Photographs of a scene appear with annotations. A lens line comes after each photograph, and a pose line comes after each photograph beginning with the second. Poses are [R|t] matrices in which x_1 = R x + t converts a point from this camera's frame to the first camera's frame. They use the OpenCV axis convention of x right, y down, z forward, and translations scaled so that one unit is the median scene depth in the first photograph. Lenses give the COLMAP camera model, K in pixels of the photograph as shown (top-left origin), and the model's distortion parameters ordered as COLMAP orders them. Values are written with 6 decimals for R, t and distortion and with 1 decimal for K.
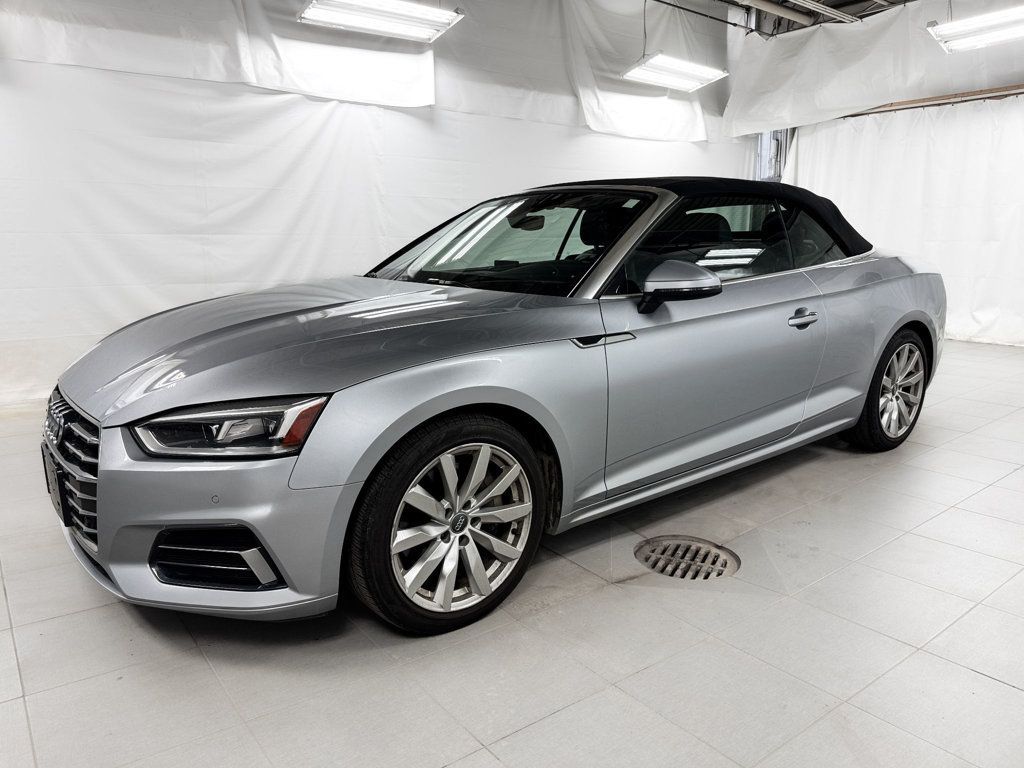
lens RADIAL K [[737.6, 0, 517.7], [0, 737.6, 383.7], [0, 0, 1]] dist [0.012624, -0.021916]
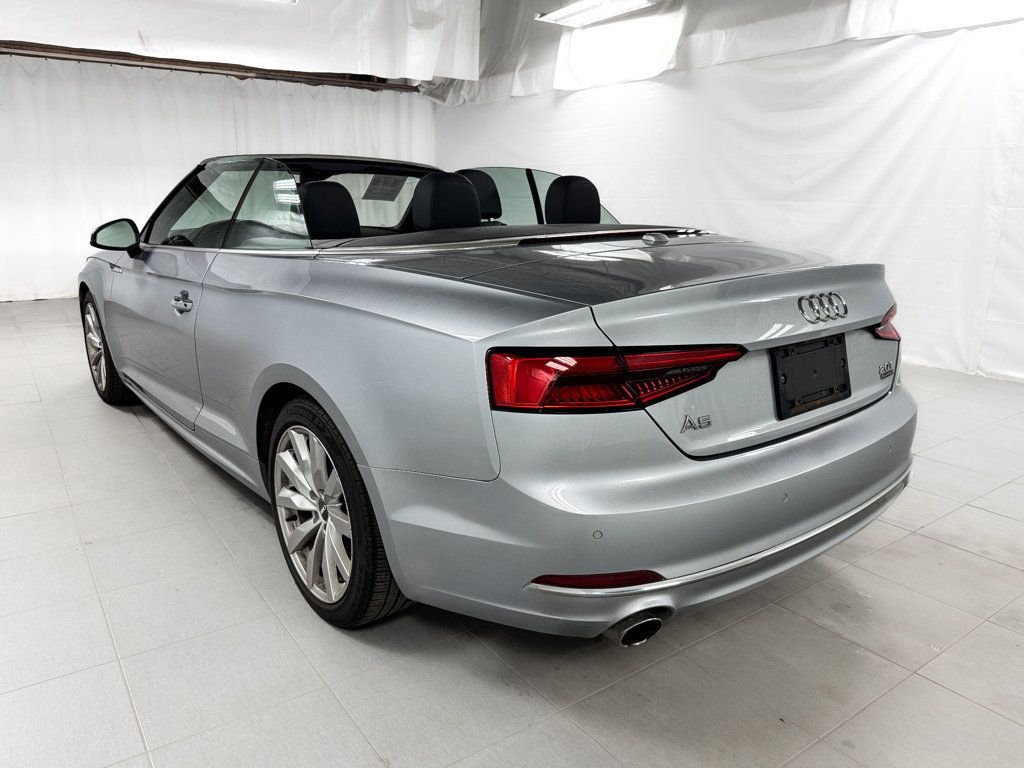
lens RADIAL K [[716.9, 0, 501.0], [0, 716.9, 404.5], [0, 0, 1]] dist [0.033522, -0.020013]
pose [[-0.043206, 0.284649, -0.957658, 0.681214], [-0.203244, 0.936004, 0.287383, -0.143518], [0.978174, 0.207055, 0.017412, 0.641512]]
